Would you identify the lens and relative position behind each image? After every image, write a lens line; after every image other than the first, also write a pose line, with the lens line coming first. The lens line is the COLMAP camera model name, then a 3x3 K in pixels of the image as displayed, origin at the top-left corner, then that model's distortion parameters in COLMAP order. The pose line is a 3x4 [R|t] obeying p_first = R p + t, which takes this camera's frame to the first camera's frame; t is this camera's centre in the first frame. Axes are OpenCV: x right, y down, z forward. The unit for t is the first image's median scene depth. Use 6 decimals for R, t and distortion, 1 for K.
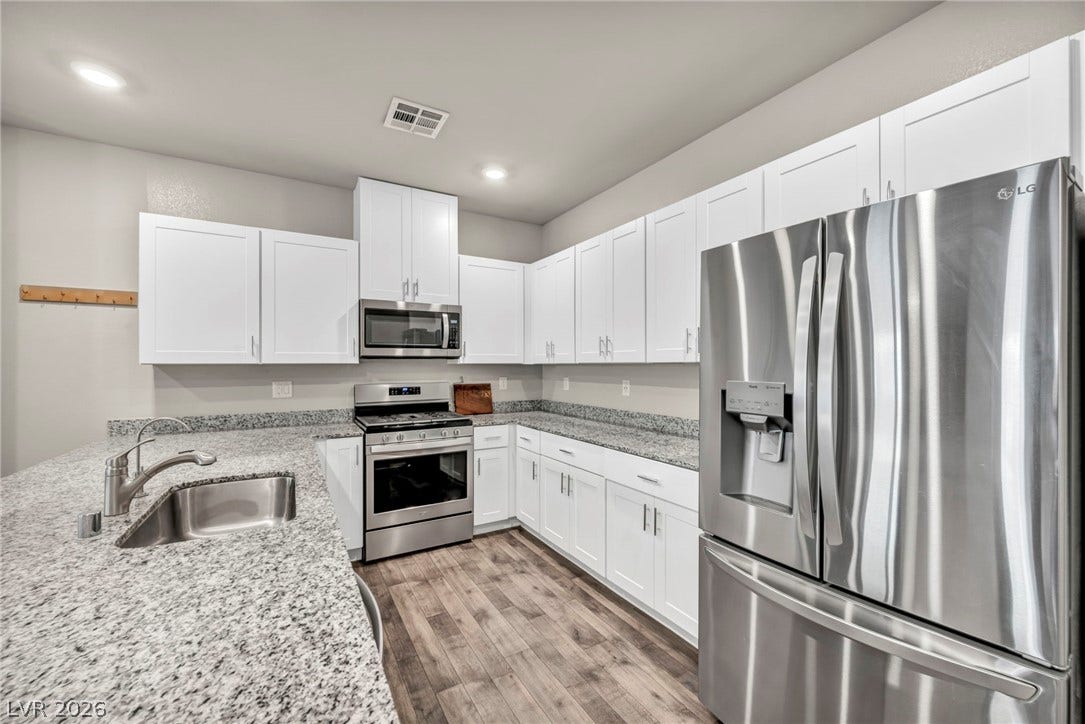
lens RADIAL K [[434.6, 0, 542.1], [0, 434.6, 363.3], [0, 0, 1]] dist [0.007710, -0.001695]
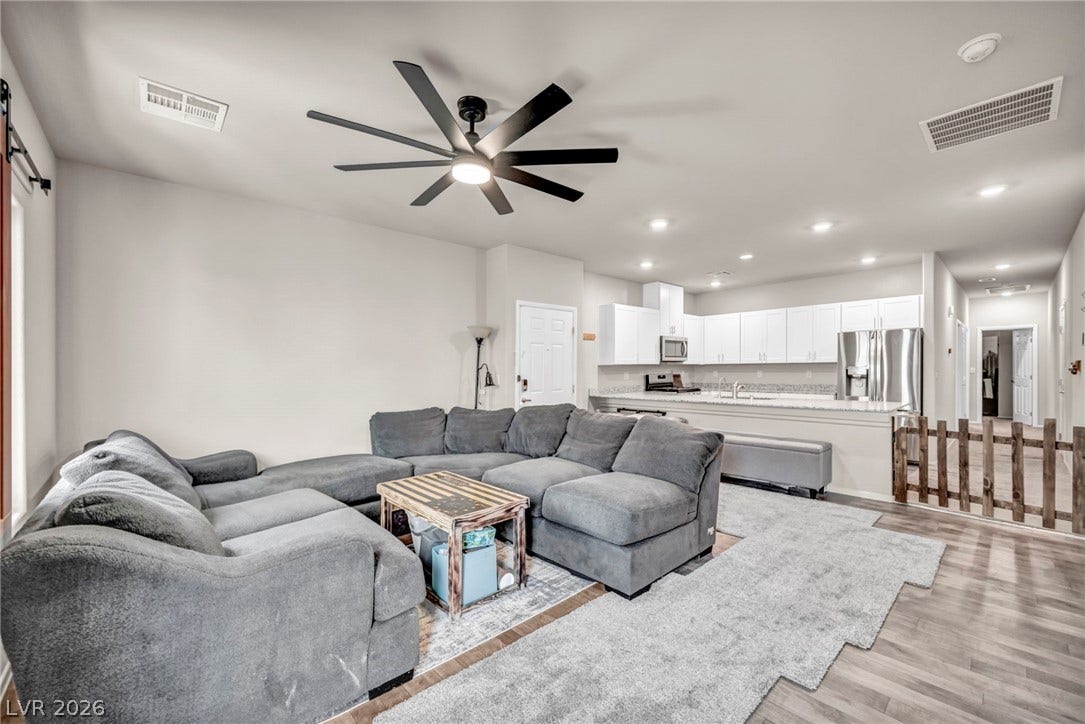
lens RADIAL K [[434.6, 0, 545.5], [0, 434.6, 369.7], [0, 0, 1]] dist [0.007710, -0.001695]
pose [[0.977735, -0.007860, 0.209695, -1.620430], [0.007315, 0.999968, 0.003371, 0.020062], [-0.209715, -0.001762, 0.977761, -1.195211]]
